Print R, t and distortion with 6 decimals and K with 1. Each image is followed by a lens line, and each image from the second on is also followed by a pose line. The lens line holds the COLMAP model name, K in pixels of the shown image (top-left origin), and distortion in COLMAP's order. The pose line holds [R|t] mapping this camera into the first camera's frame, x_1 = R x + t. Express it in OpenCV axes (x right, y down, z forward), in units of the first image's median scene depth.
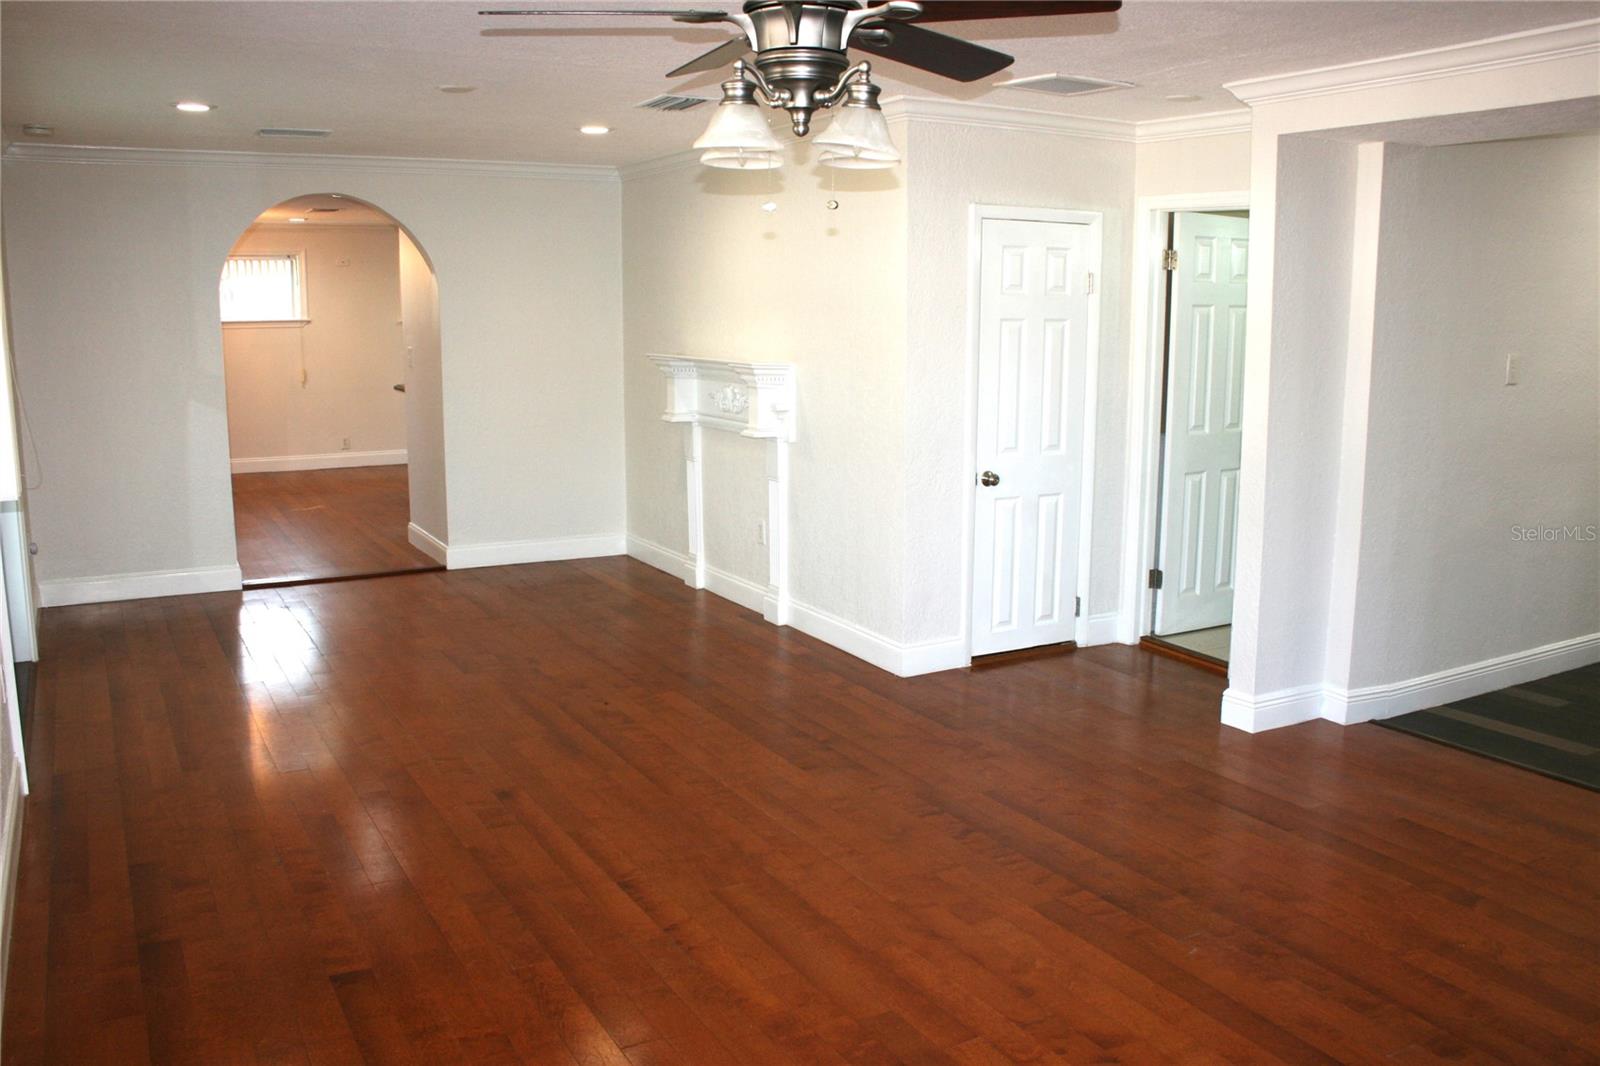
lens RADIAL K [[1313.8, 0, 800.0], [0, 1313.8, 533.0], [0, 0, 1]] dist [-0.171899, 0.157551]
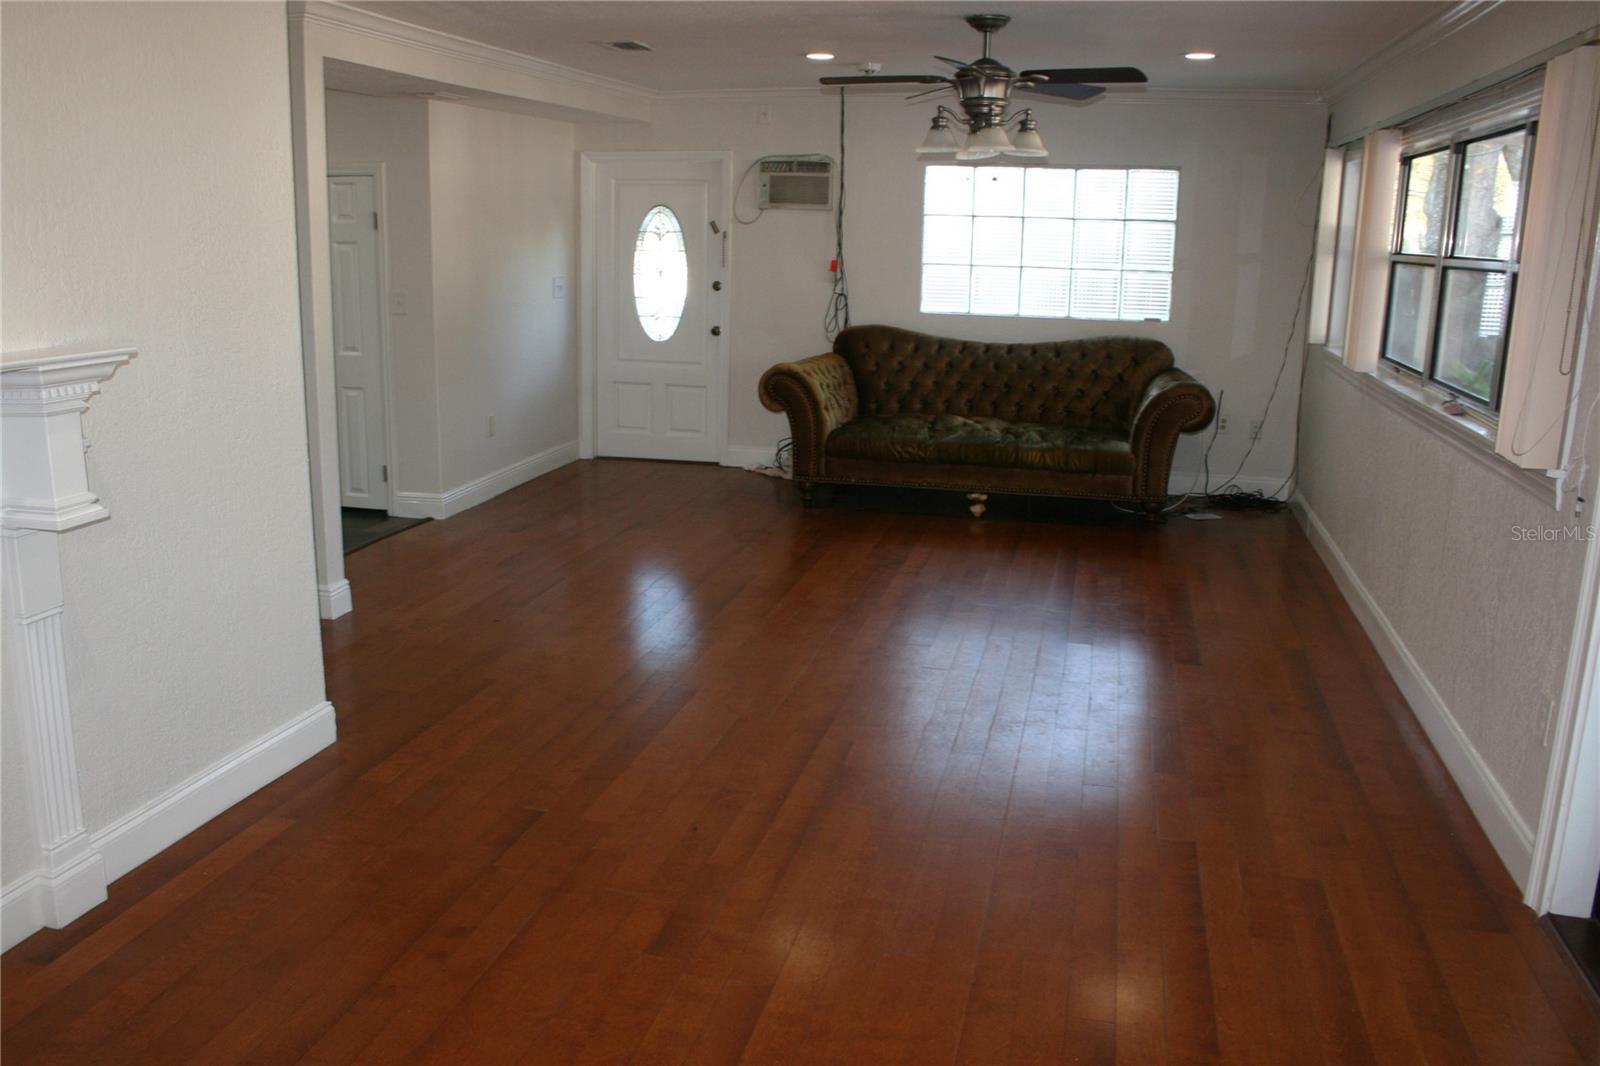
lens RADIAL K [[1313.8, 0, 800.0], [0, 1313.8, 533.0], [0, 0, 1]] dist [-0.171899, 0.157551]
pose [[-0.734064, -0.172520, 0.656800, -0.590185], [0.092398, 0.932822, 0.348289, -0.233770], [-0.672765, 0.316353, -0.668811, 1.342688]]
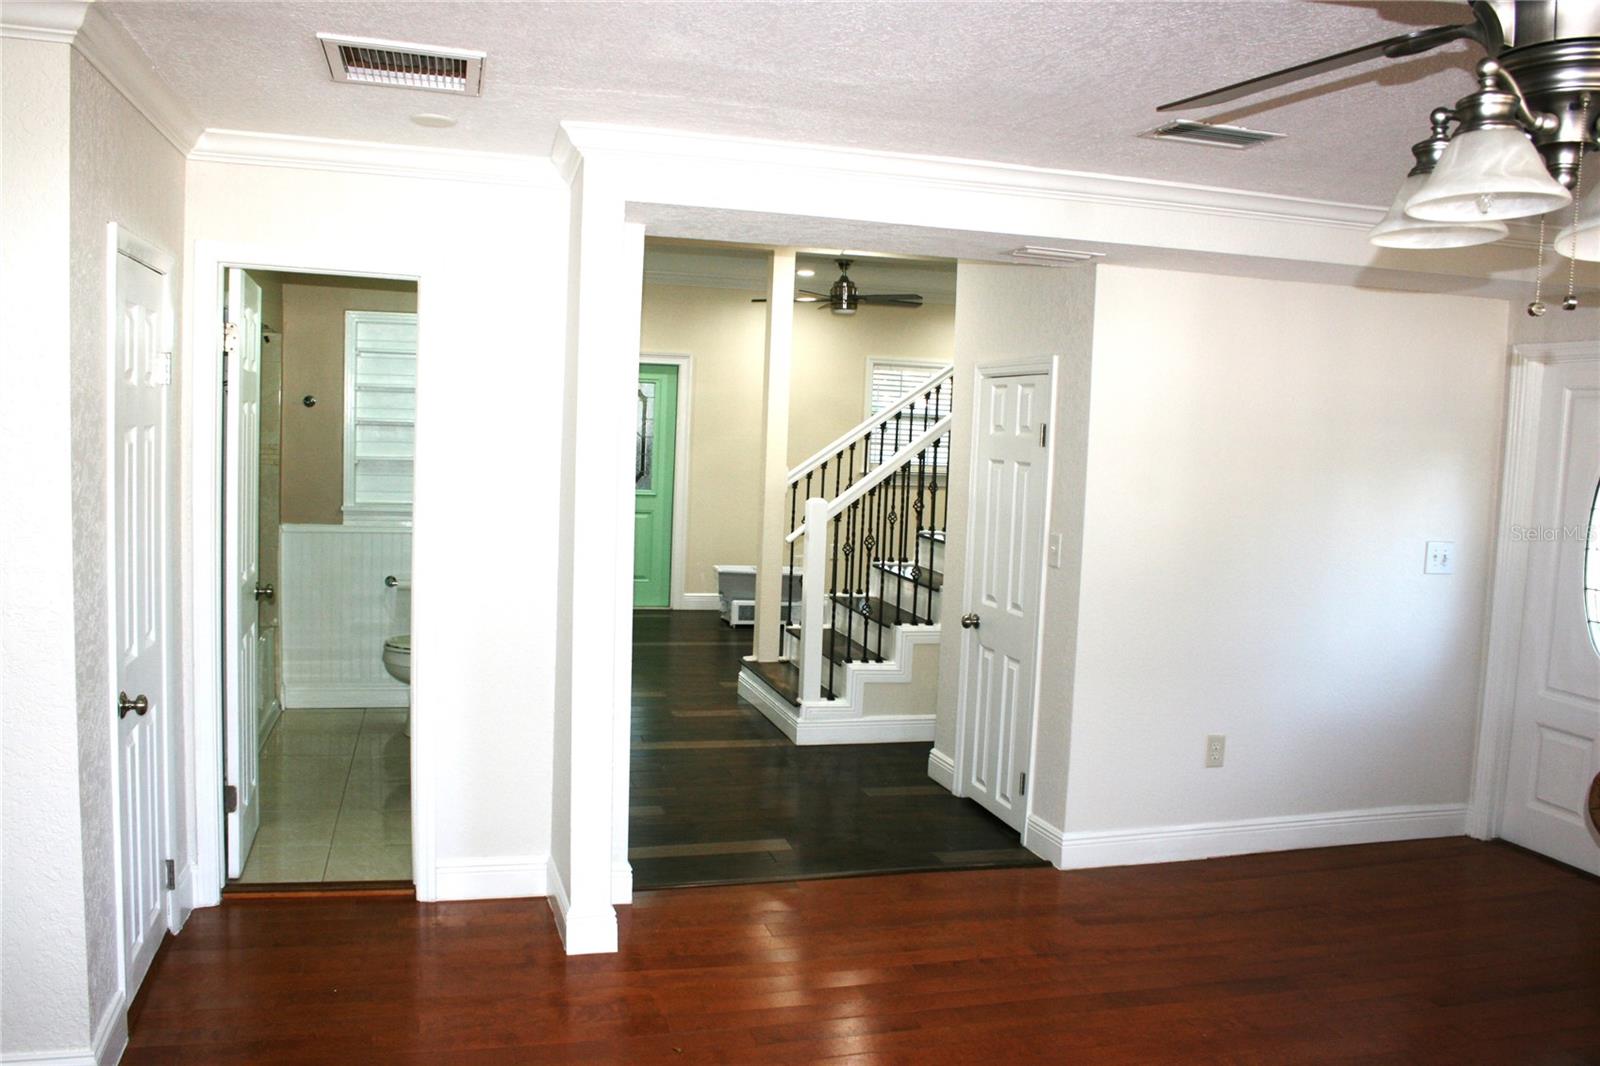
lens RADIAL K [[1313.8, 0, 800.0], [0, 1313.8, 533.0], [0, 0, 1]] dist [-0.171899, 0.157551]
pose [[0.237469, -0.074917, 0.968502, -0.340421], [0.124230, 0.991177, 0.046211, -0.112581], [-0.963419, 0.109344, 0.244681, 0.613756]]
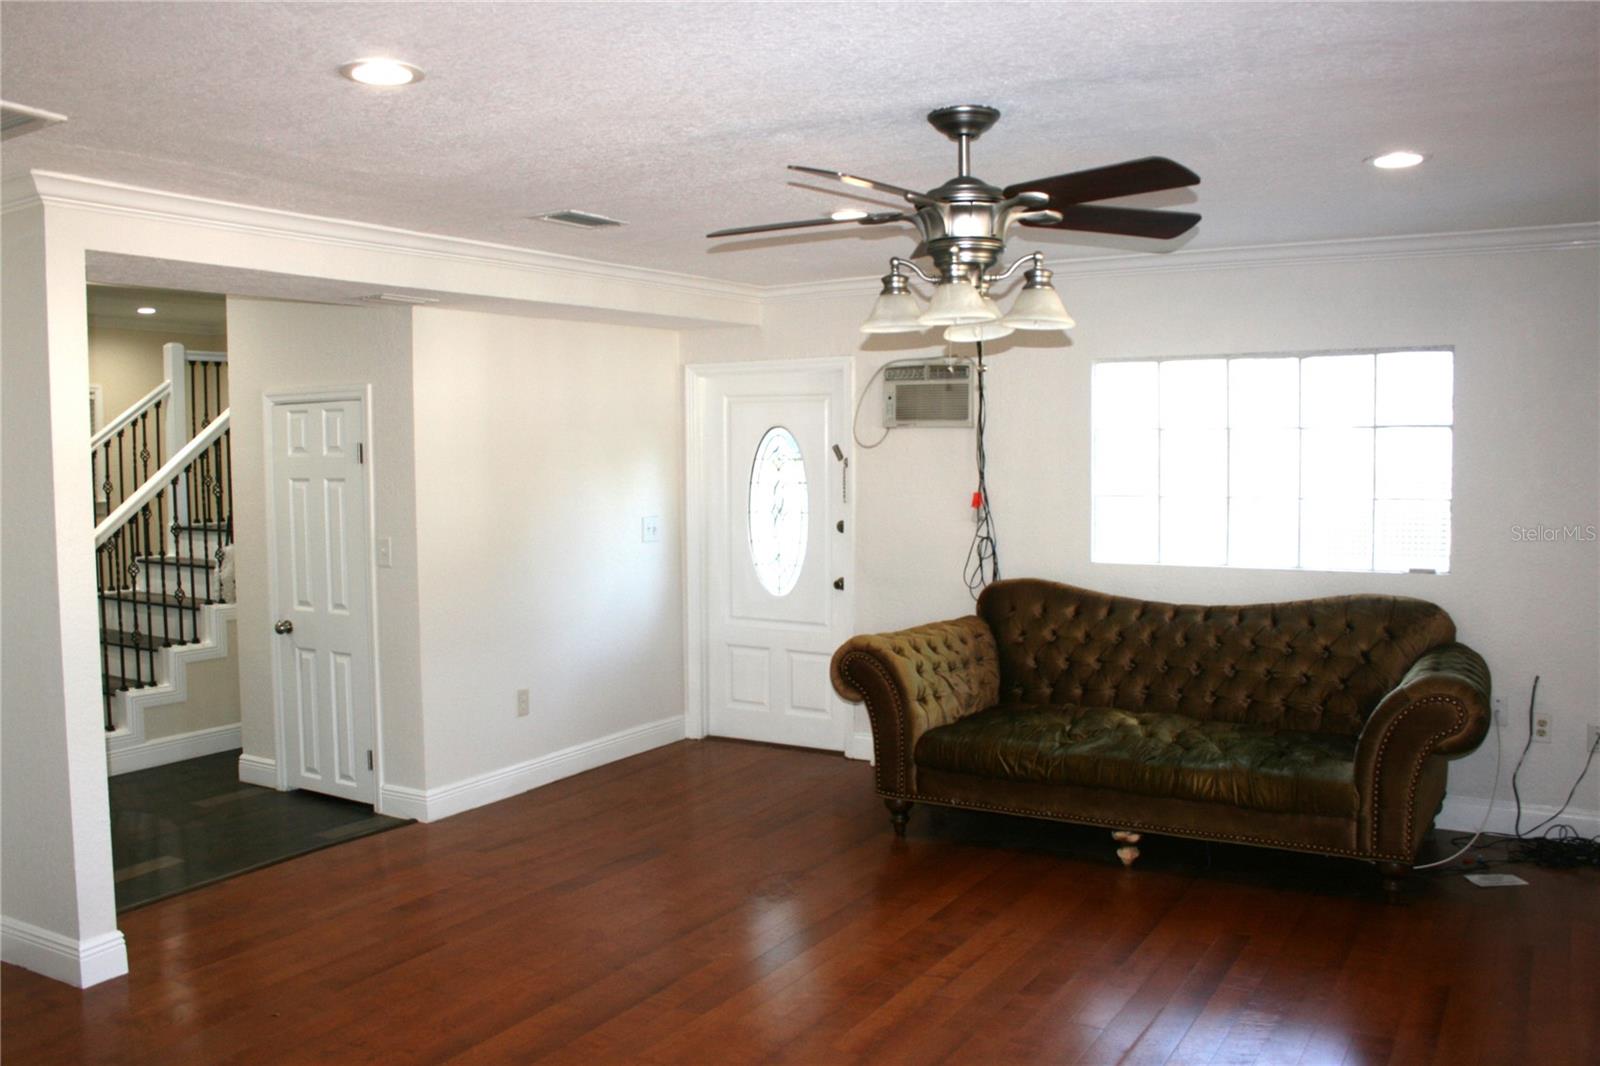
lens RADIAL K [[1313.8, 0, 800.0], [0, 1313.8, 533.0], [0, 0, 1]] dist [-0.171899, 0.157551]
pose [[-0.488214, -0.057605, 0.870821, -0.492576], [0.152639, 0.976803, 0.150191, -0.158052], [-0.859272, 0.206246, -0.468097, 0.869817]]
